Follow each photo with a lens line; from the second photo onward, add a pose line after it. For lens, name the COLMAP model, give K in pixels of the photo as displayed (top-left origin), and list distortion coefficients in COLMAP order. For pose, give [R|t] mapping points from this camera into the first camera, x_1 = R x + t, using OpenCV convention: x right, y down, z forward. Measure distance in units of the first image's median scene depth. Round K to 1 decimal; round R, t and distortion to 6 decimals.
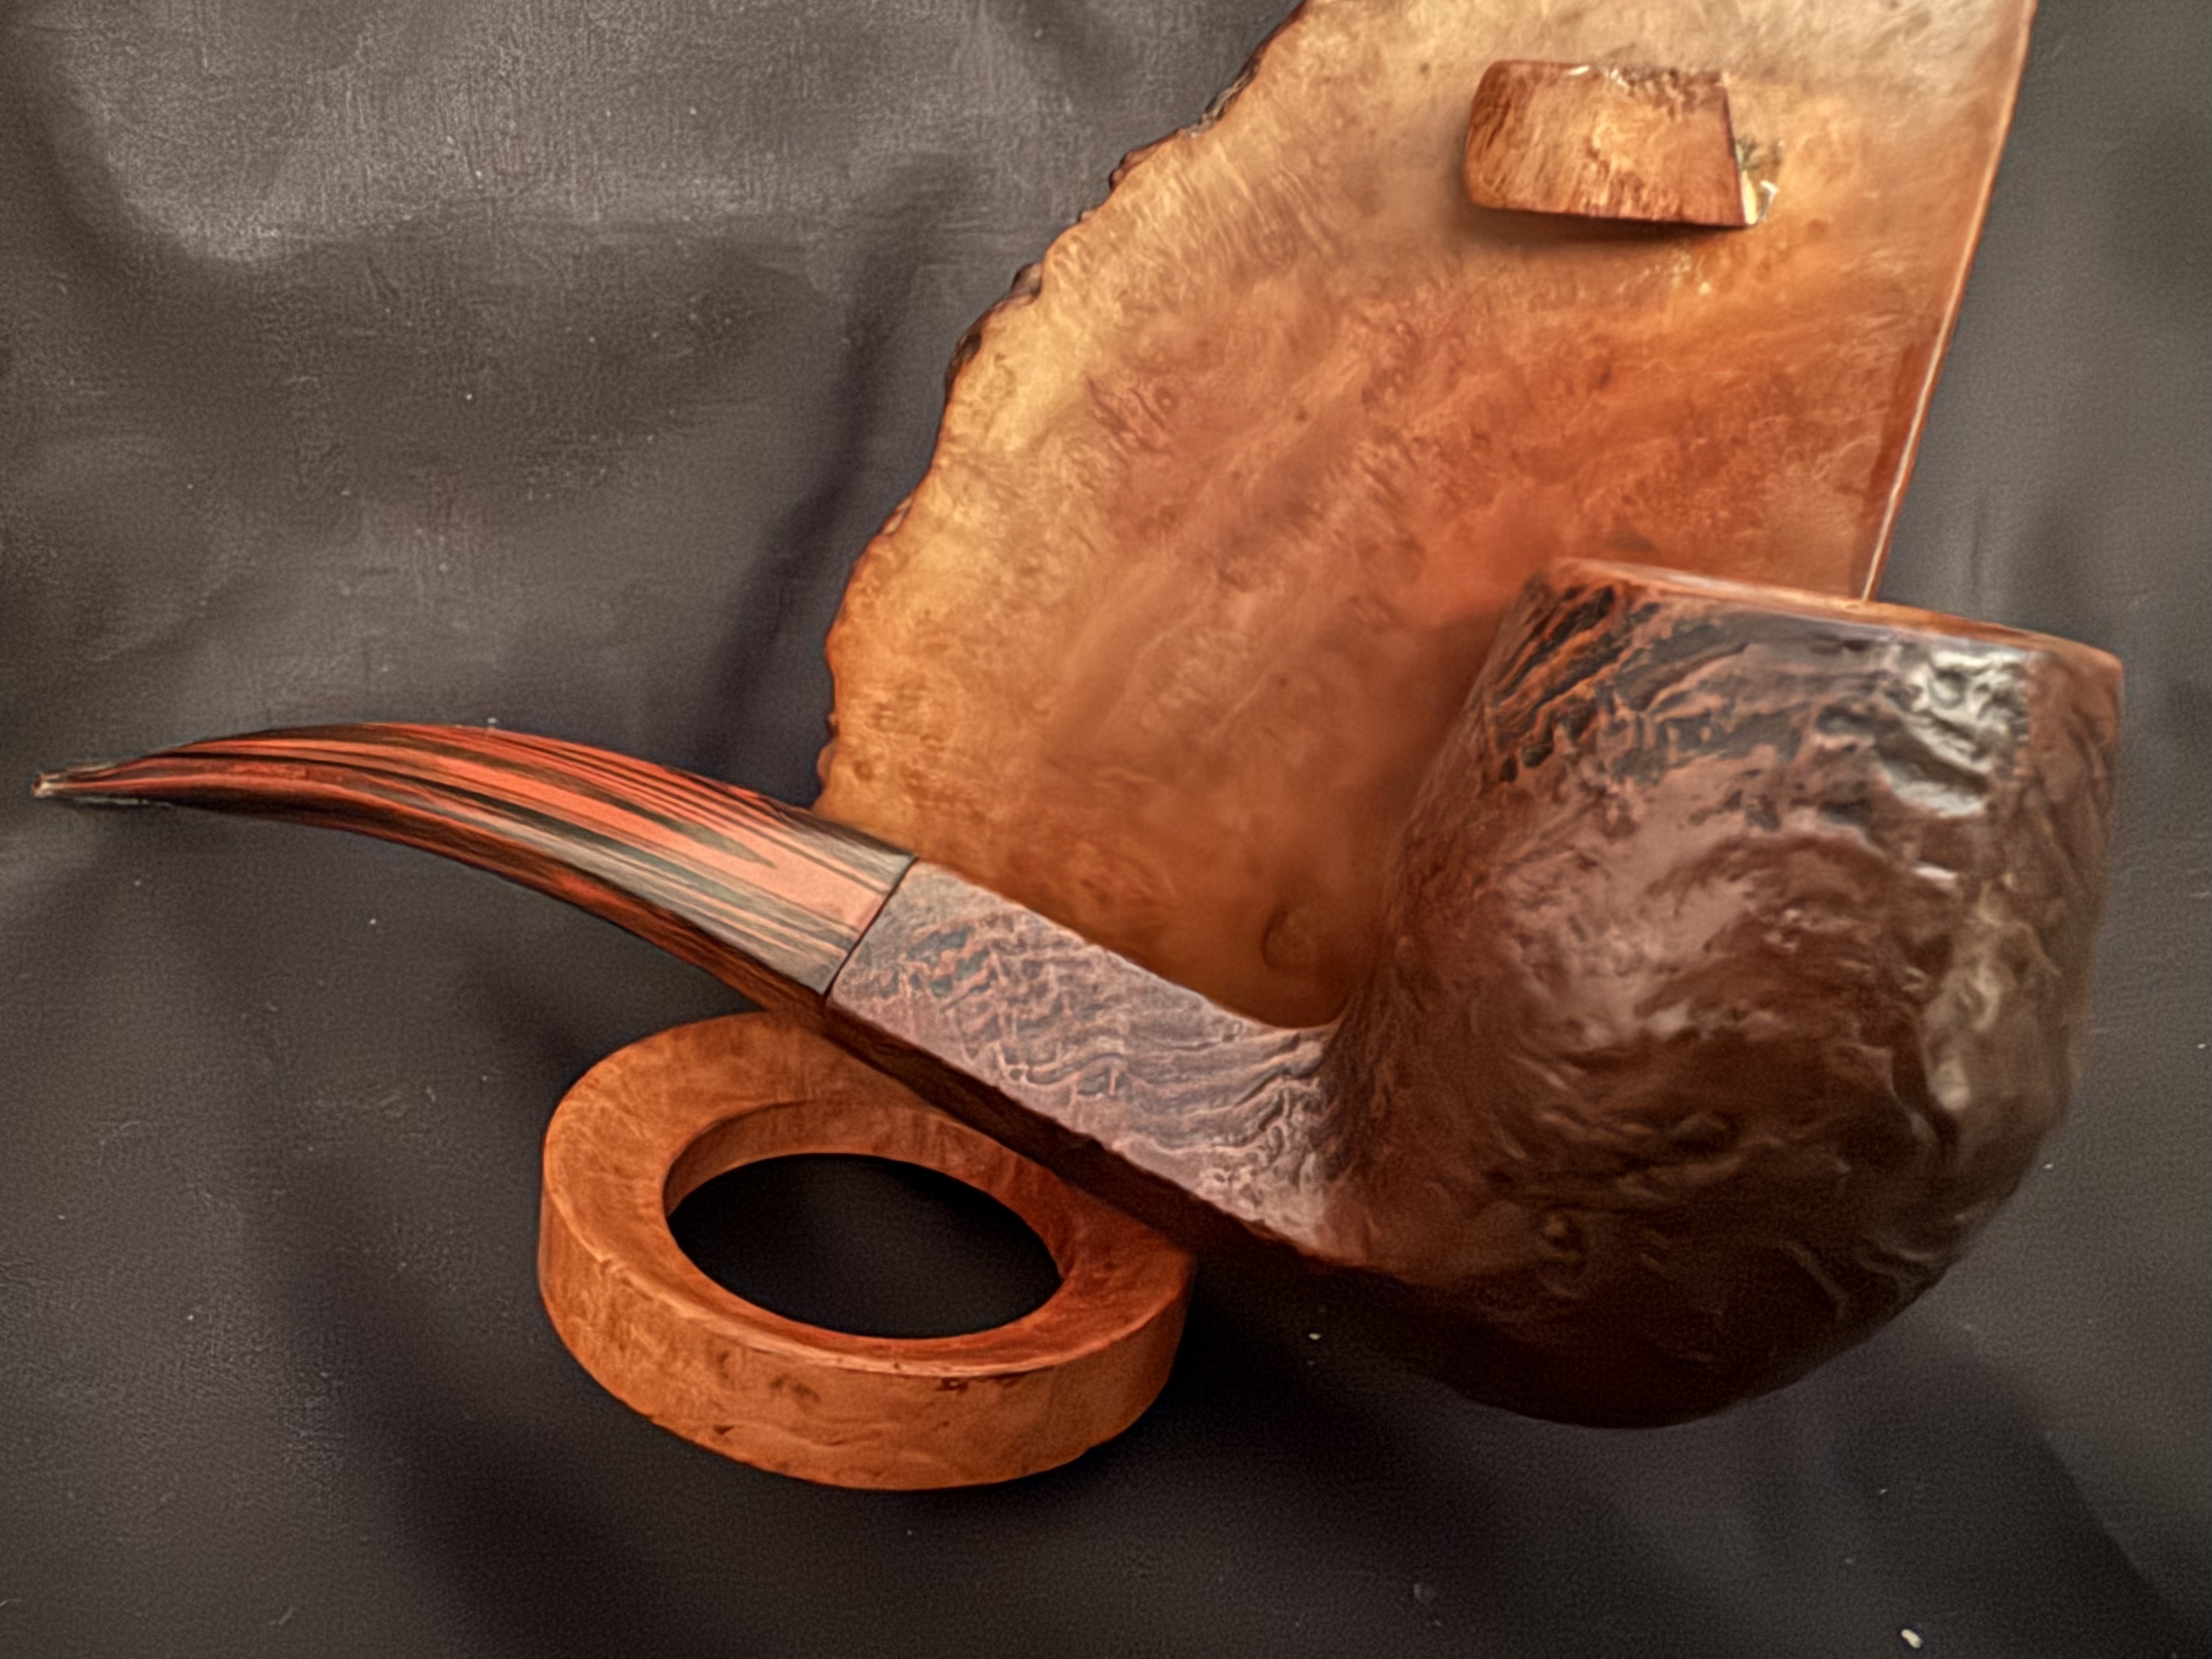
lens RADIAL K [[1730.3, 0, 934.0], [0, 1730.3, 839.2], [0, 0, 1]] dist [-0.004179, -0.003498]
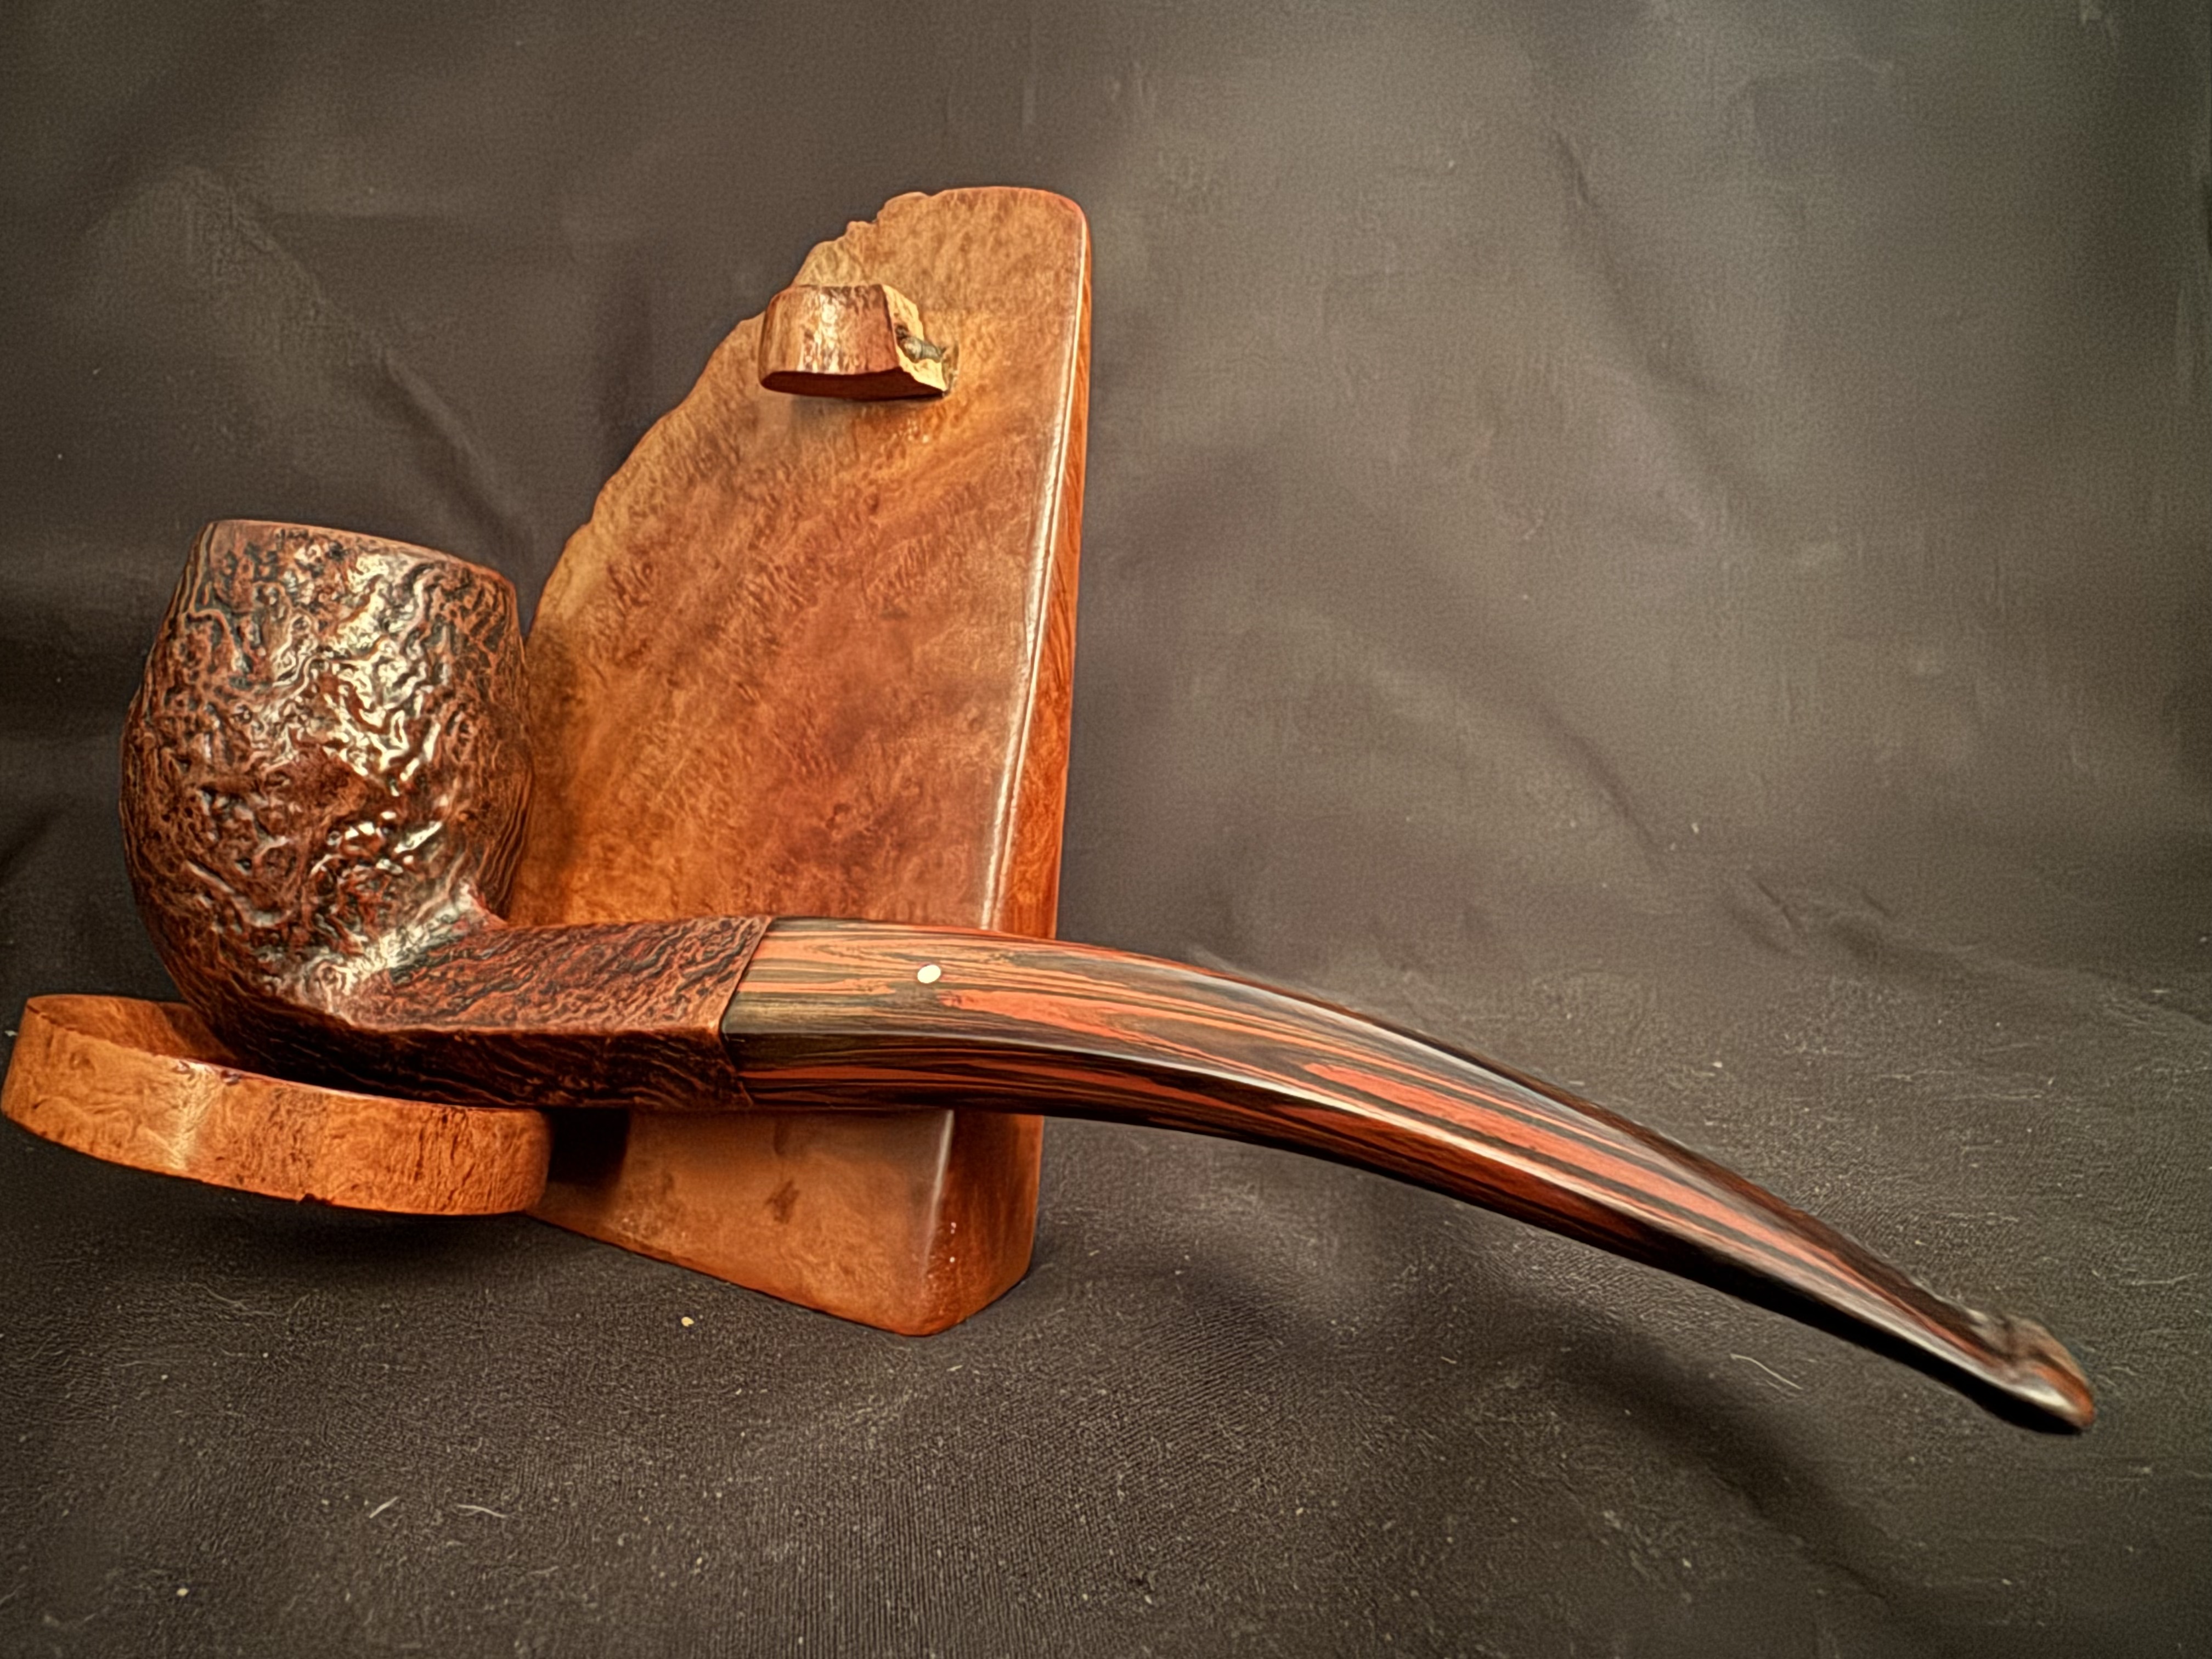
lens RADIAL K [[1561.3, 0, 879.1], [0, 1561.3, 831.5], [0, 0, 1]] dist [0.004419, -0.017748]
pose [[0.964578, 0.038690, -0.260947, 0.706126], [-0.161269, 0.869300, -0.467236, 0.546138], [0.208764, 0.492768, 0.844747, 0.038076]]
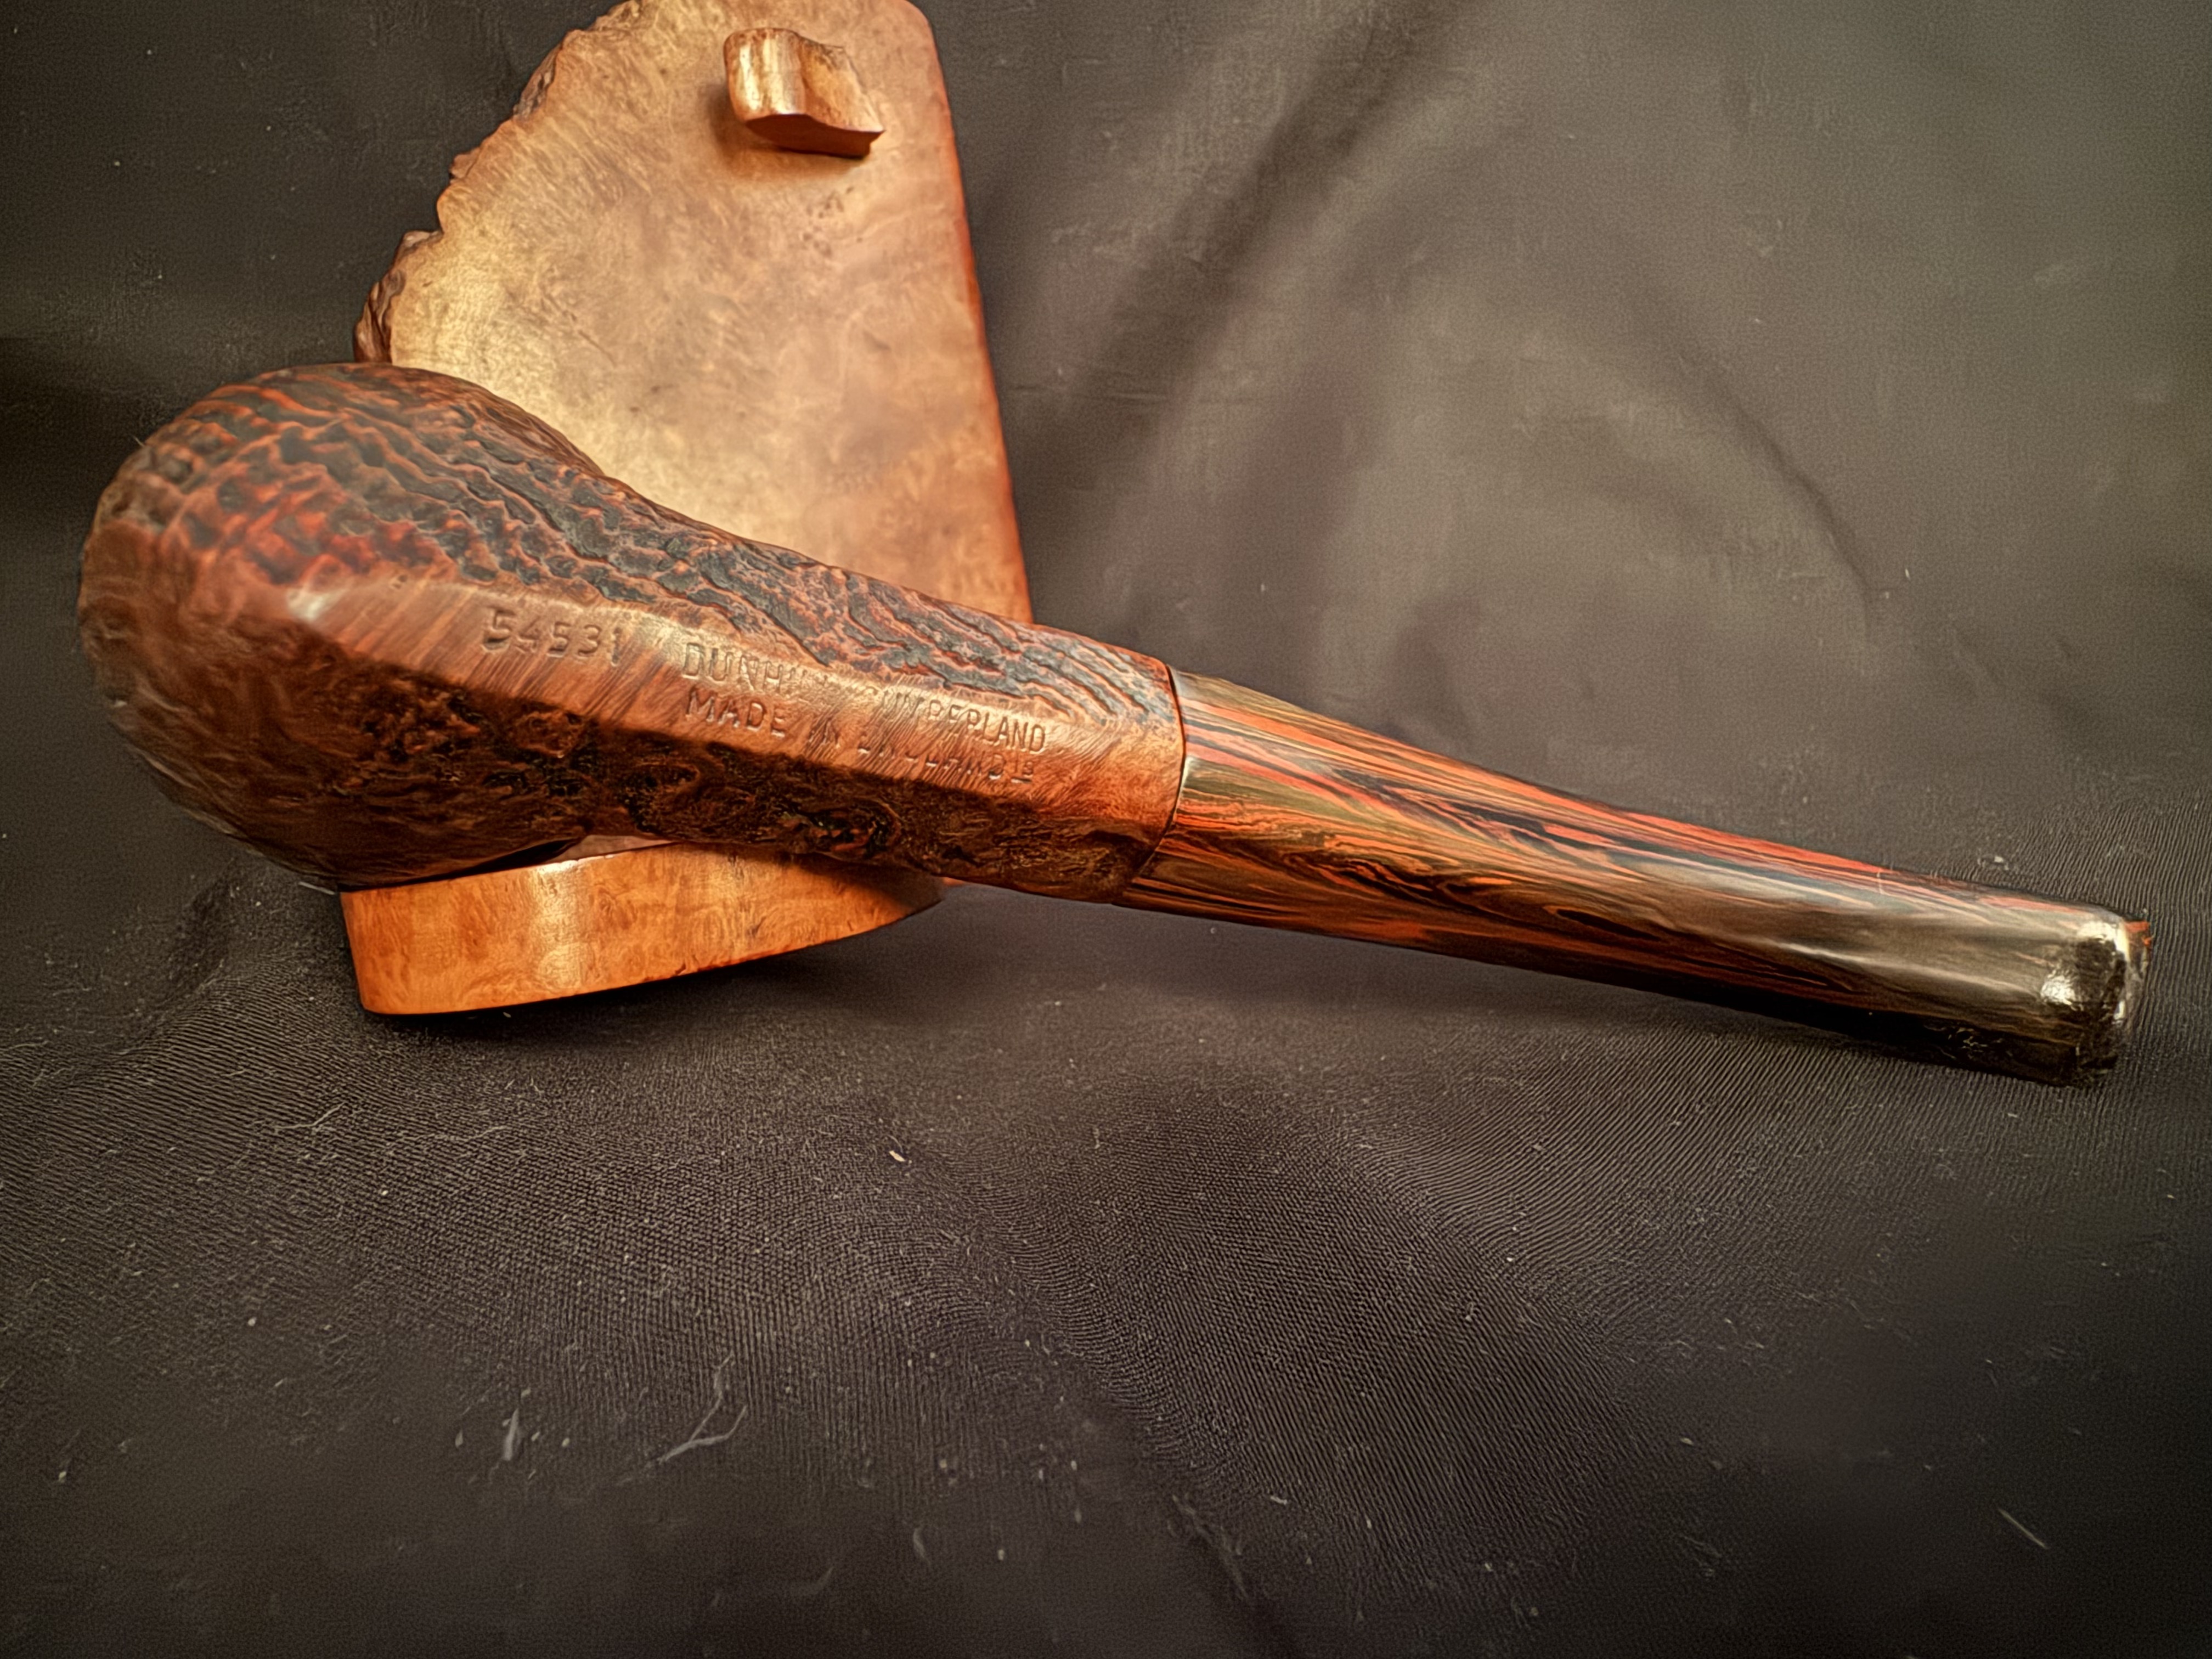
lens RADIAL K [[1233.9, 0, 1041.8], [0, 1233.9, 829.3], [0, 0, 1]] dist [-0.005595, 0.000773]
pose [[0.587348, -0.285033, 0.757482, -0.543815], [0.496849, 0.865798, -0.059463, 0.383888], [-0.638877, 0.411279, 0.650142, 0.297324]]
